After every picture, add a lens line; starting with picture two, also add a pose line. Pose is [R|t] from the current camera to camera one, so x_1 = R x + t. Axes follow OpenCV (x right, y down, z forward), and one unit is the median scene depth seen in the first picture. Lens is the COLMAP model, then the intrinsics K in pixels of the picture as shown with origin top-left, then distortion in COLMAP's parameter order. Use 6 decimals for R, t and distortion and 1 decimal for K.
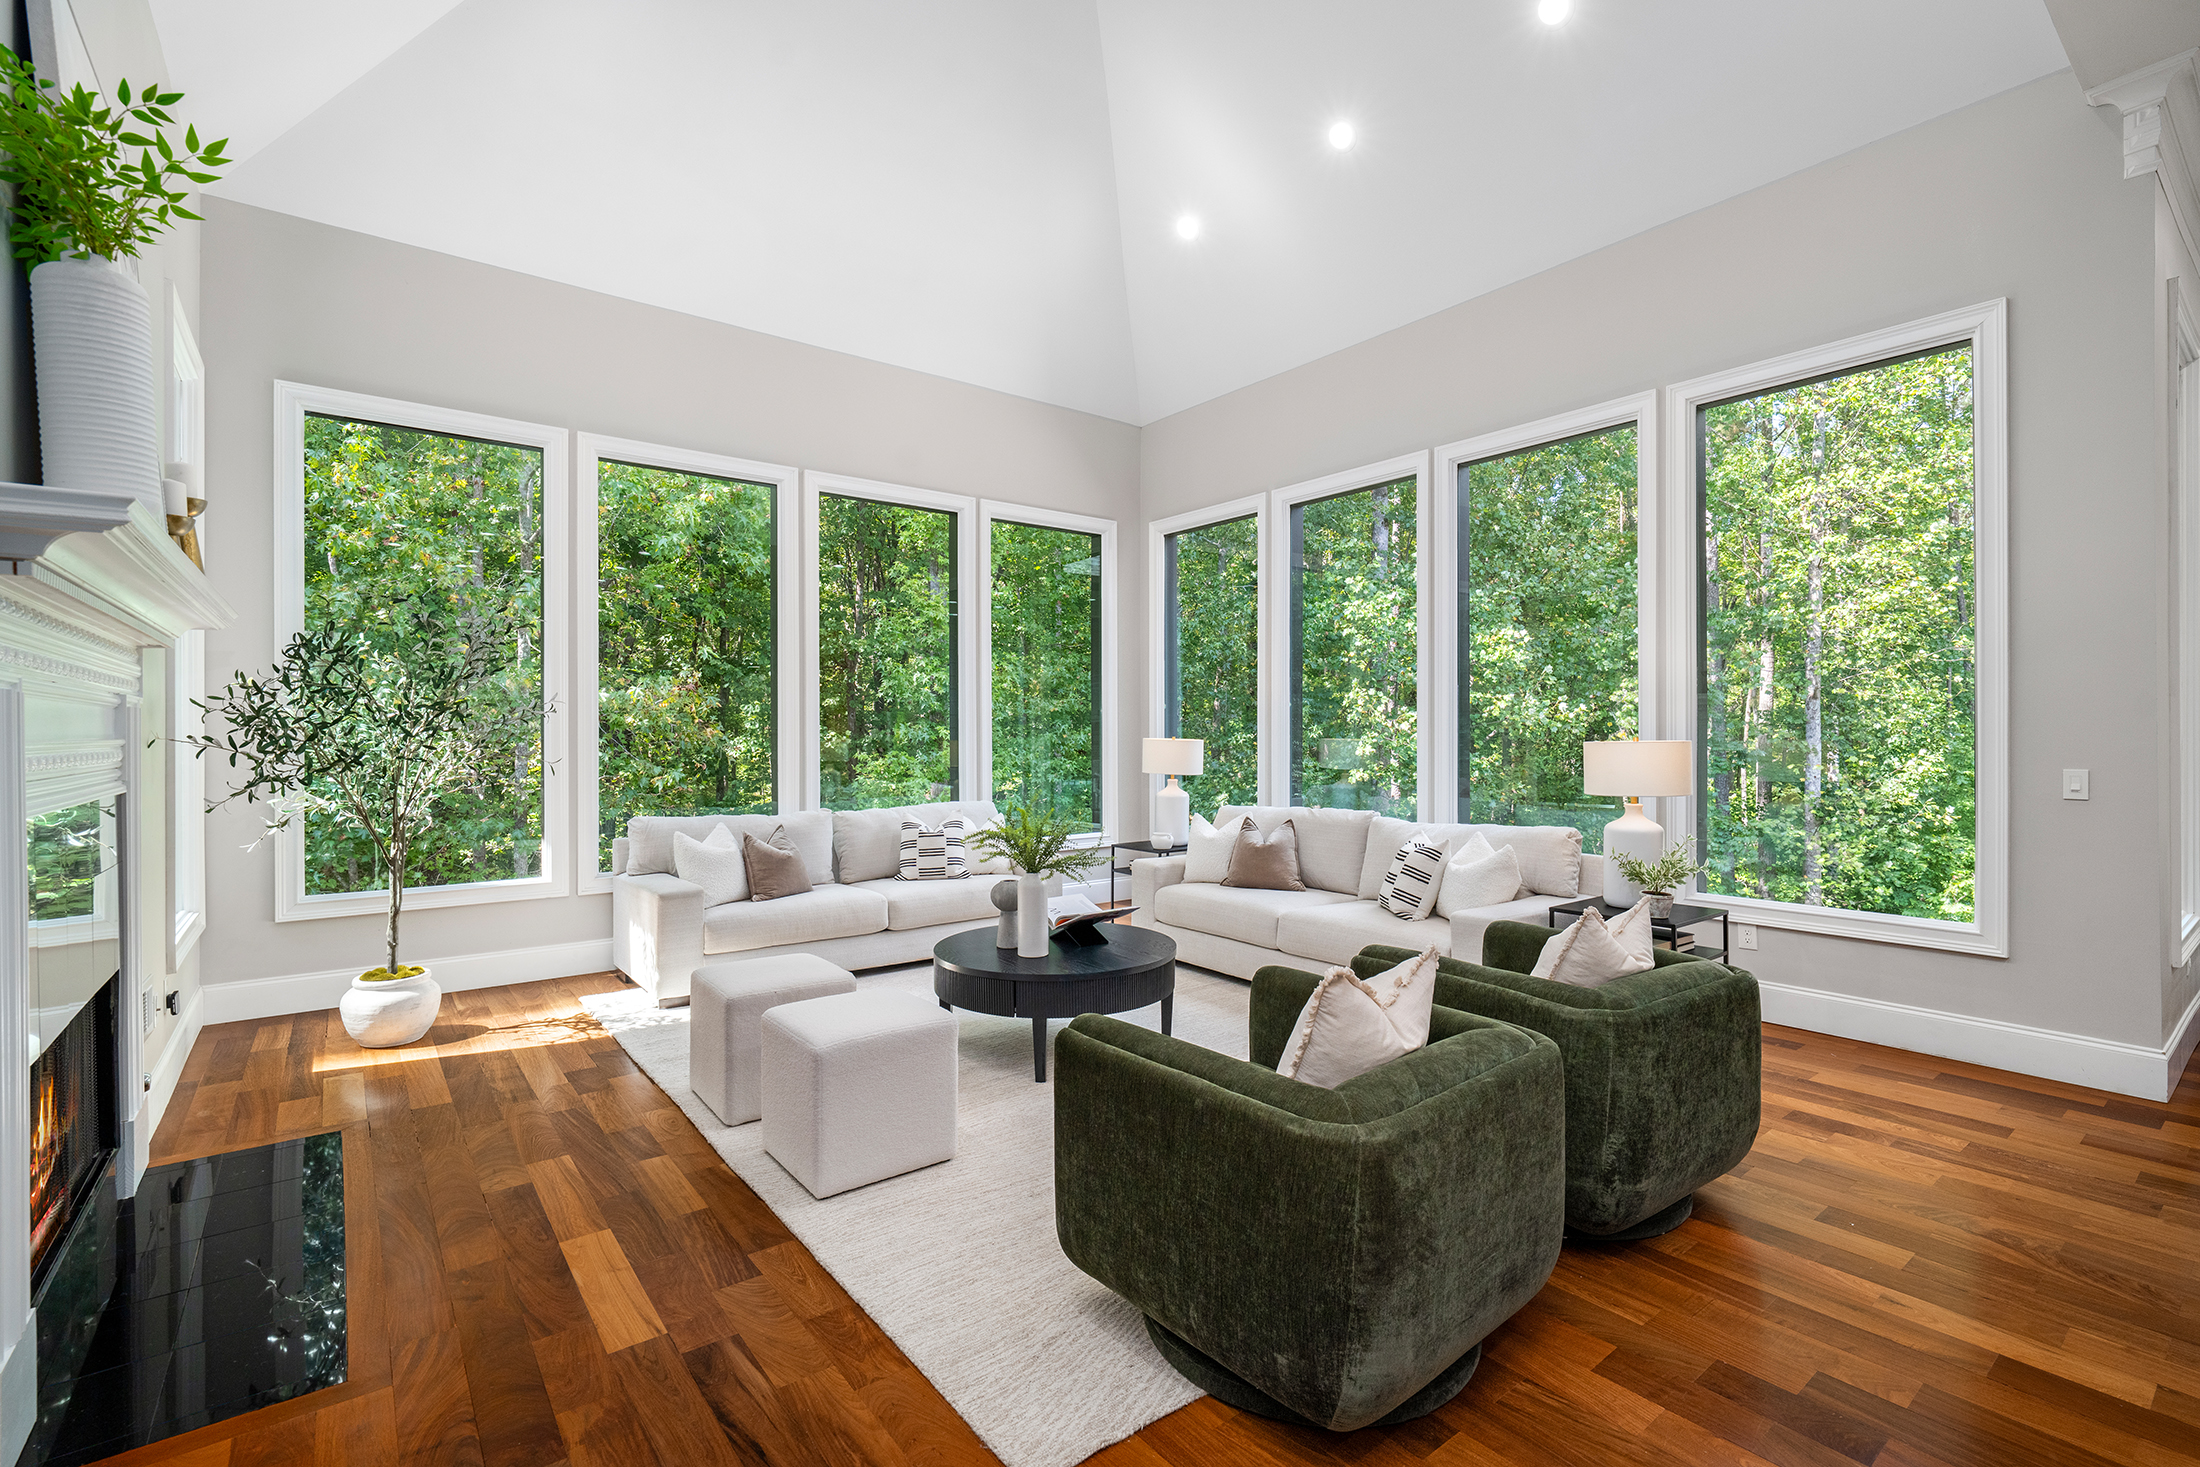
lens RADIAL K [[991.4, 0, 1100.0], [0, 991.4, 733.5], [0, 0, 1]] dist [0.001365, -0.000265]
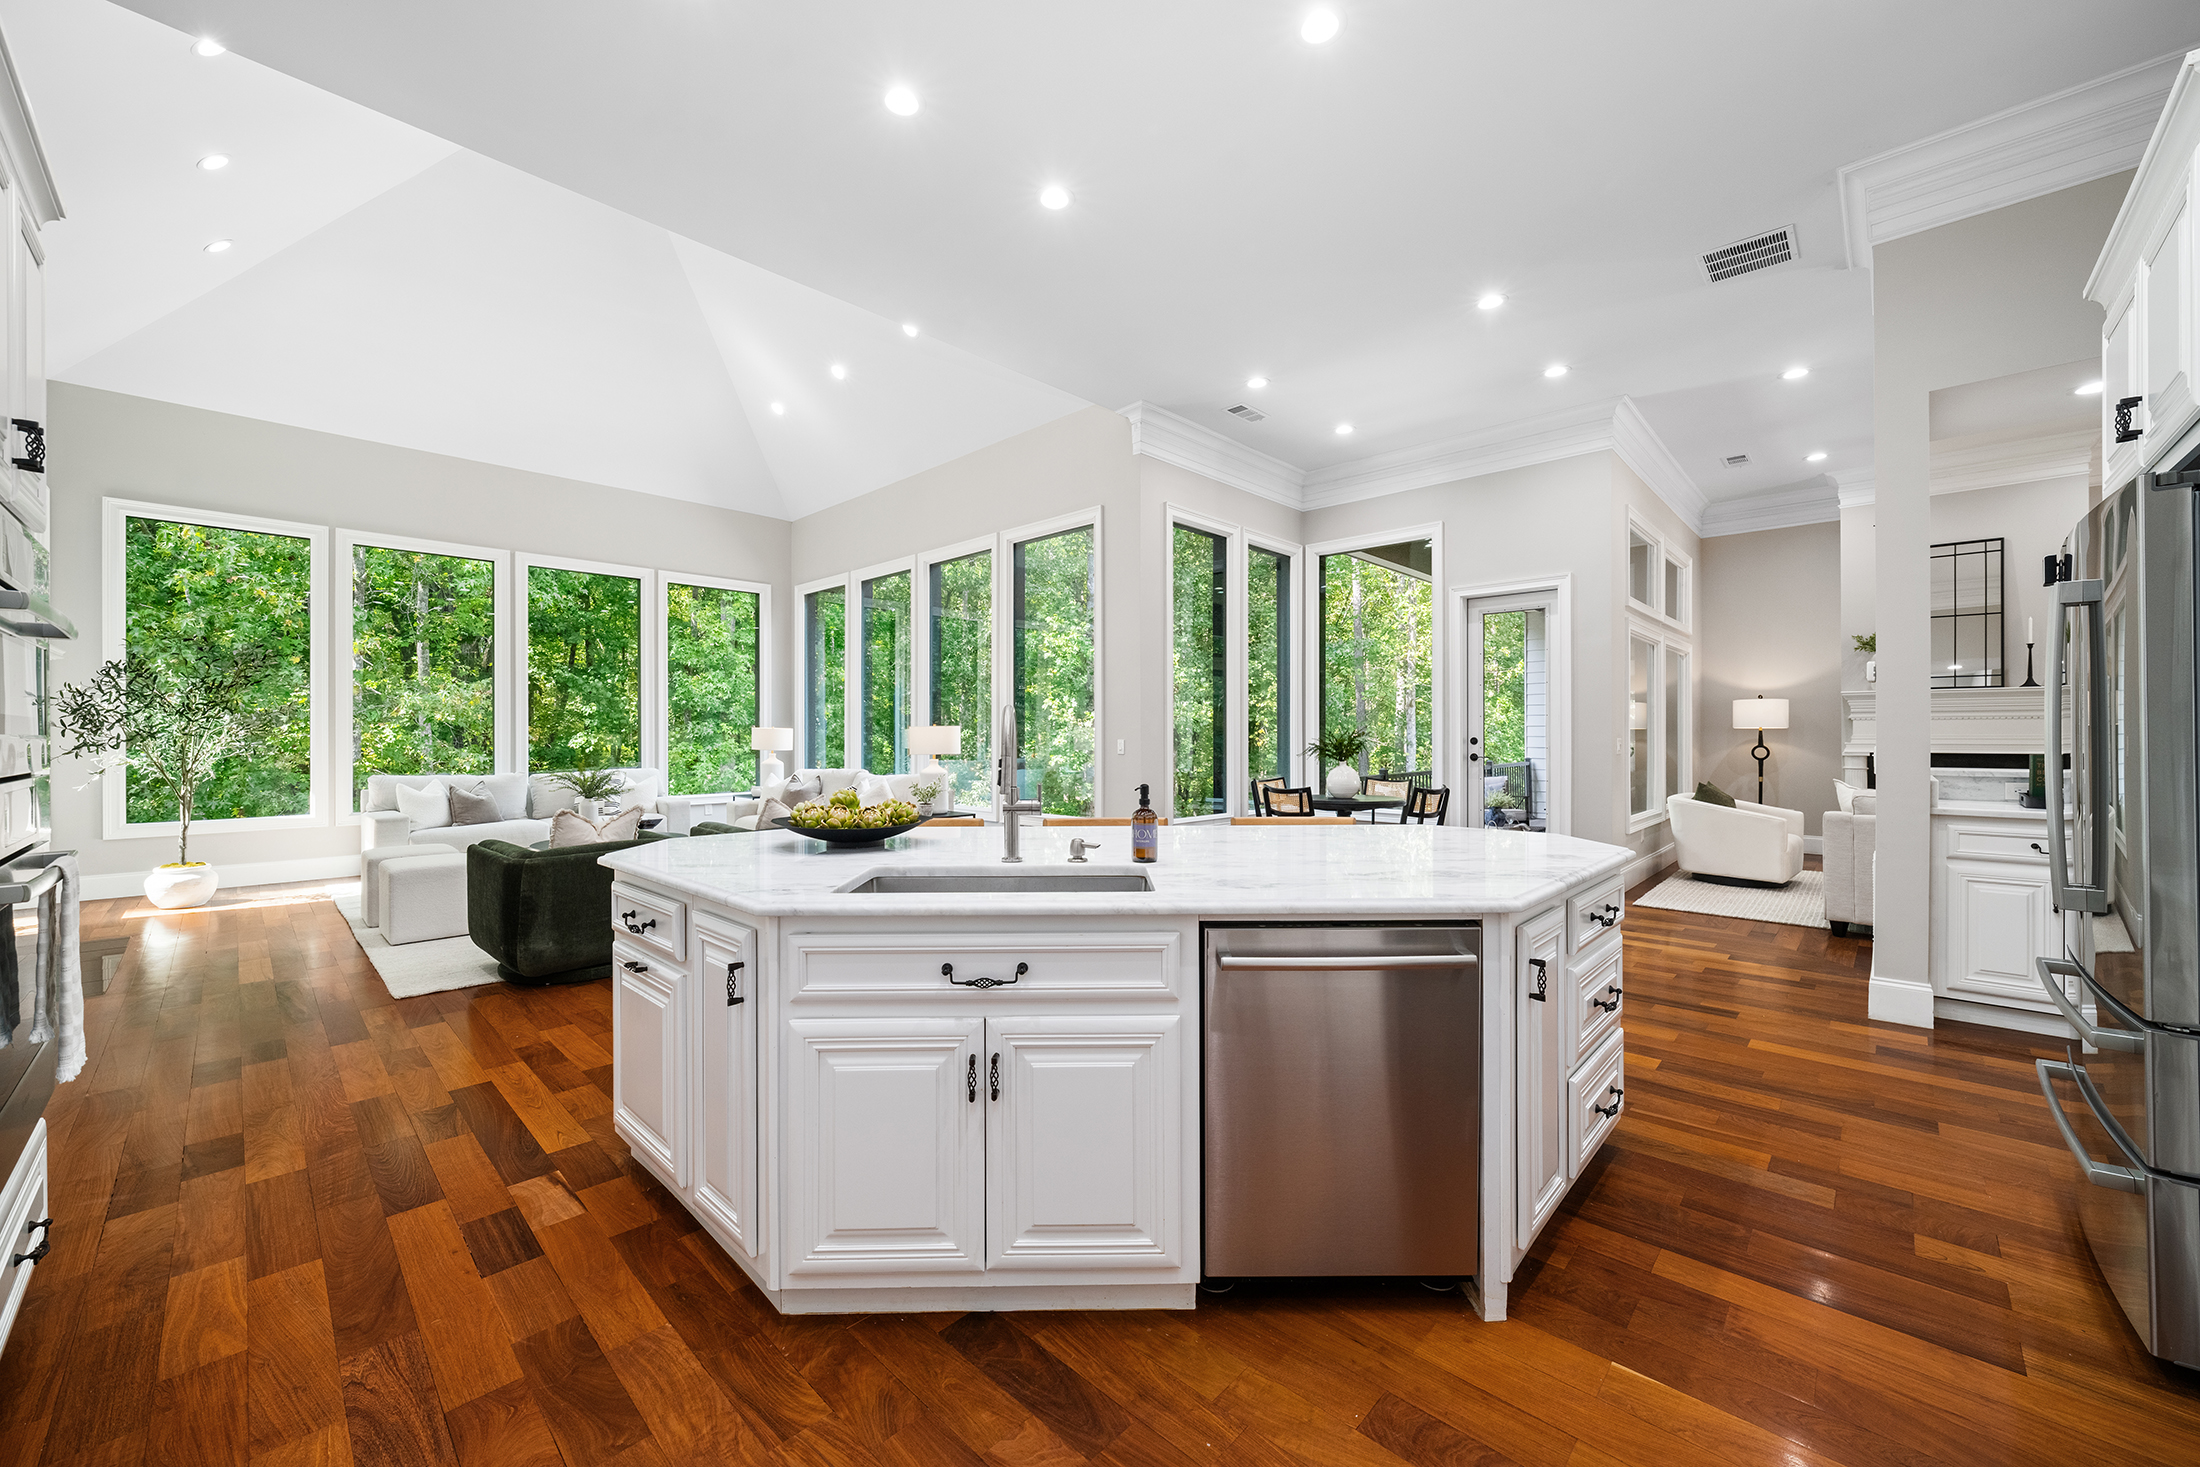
lens RADIAL K [[832.0, 0, 1106.4], [0, 832.0, 740.5], [0, 0, 1]] dist [-0.002211, 0.000006]
pose [[0.988627, 0.000502, 0.150390, 0.522407], [-0.001704, 0.999968, 0.007862, 0.017786], [-0.150381, -0.008029, 0.988596, -0.521027]]
